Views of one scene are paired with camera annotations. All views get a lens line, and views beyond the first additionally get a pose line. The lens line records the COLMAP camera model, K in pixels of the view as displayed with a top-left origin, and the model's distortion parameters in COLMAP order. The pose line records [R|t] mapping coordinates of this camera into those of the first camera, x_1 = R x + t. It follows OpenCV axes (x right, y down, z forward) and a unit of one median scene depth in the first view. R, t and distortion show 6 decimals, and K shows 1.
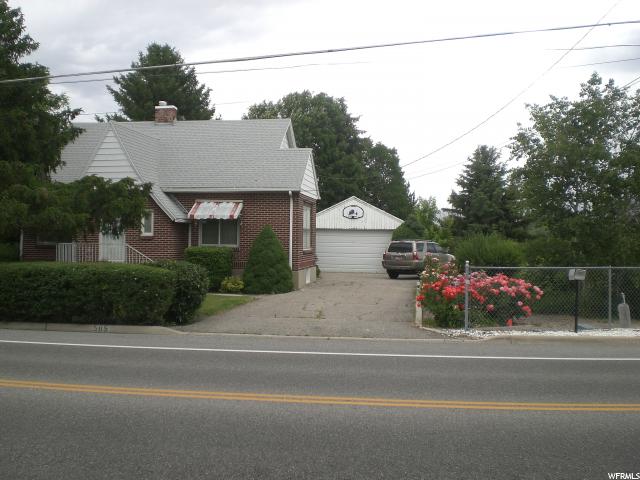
lens RADIAL K [[729.7, 0, 301.2], [0, 729.7, 224.5], [0, 0, 1]] dist [-0.120461, 0.000000]
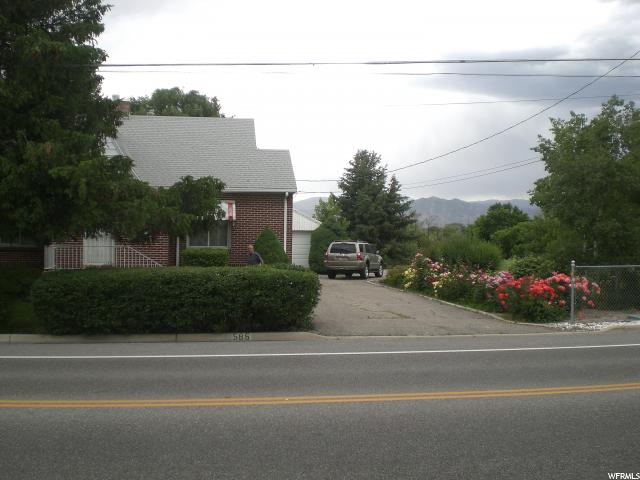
lens RADIAL K [[729.7, 0, 318.4], [0, 729.7, 238.2], [0, 0, 1]] dist [-0.120461, 0.000000]
pose [[0.952938, -0.000295, 0.303165, -0.272923], [-0.005281, 0.999832, 0.017572, -0.000995], [-0.303119, -0.018346, 0.952776, 0.039896]]
